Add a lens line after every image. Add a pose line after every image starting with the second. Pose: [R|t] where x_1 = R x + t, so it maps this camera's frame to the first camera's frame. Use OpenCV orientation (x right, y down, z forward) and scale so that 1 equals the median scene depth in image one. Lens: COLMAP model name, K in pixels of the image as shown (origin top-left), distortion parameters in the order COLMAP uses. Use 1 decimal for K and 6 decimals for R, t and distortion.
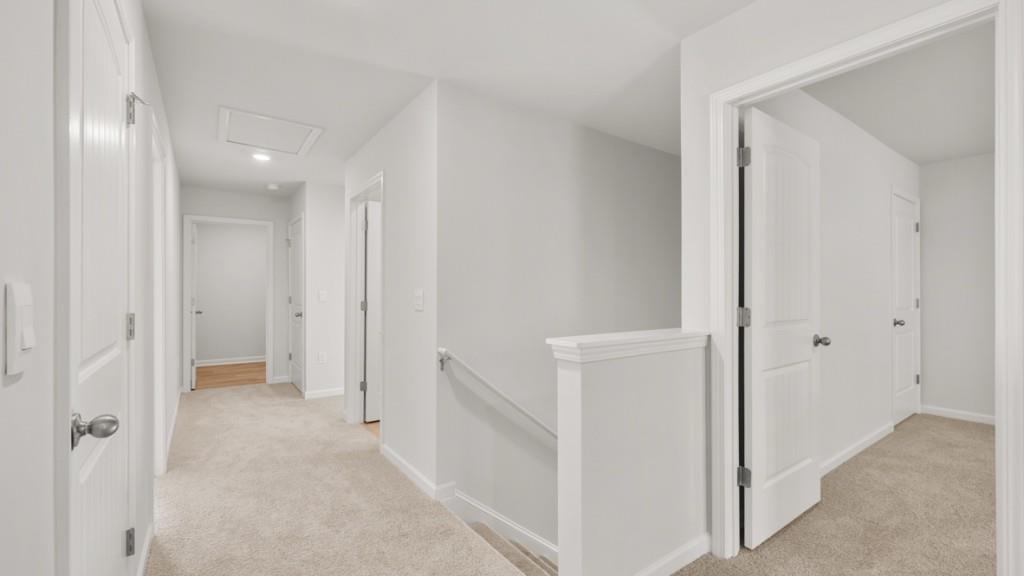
lens RADIAL K [[429.7, 0, 511.5], [0, 429.7, 292.4], [0, 0, 1]] dist [-0.001443, -0.000540]
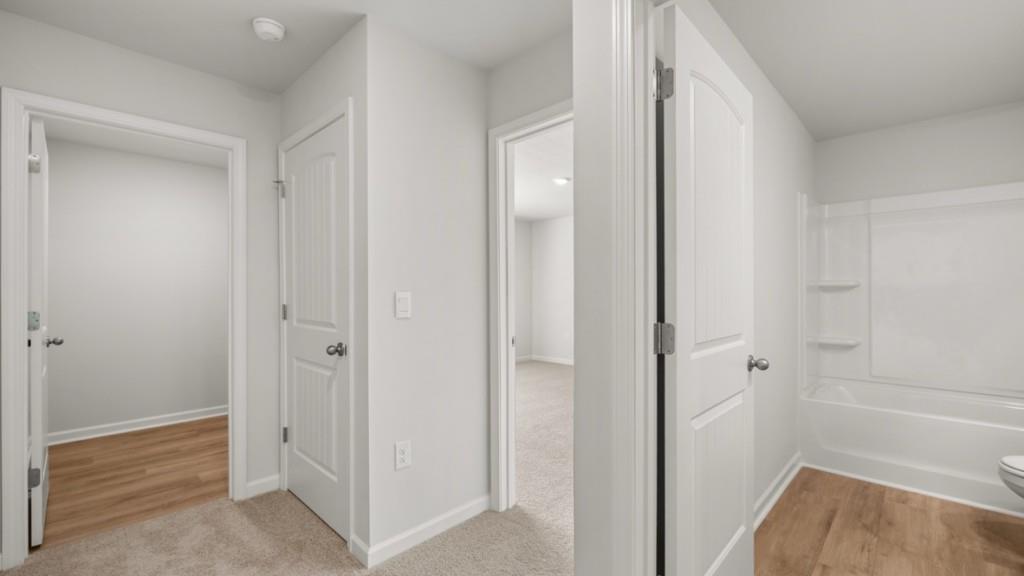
lens RADIAL K [[429.7, 0, 512.0], [0, 429.7, 291.6], [0, 0, 1]] dist [-0.001443, -0.000540]
pose [[0.984328, -0.004432, 0.176293, -0.363585], [0.004598, 0.999989, -0.000530, -0.003111], [-0.176289, 0.001332, 0.984338, 0.512555]]
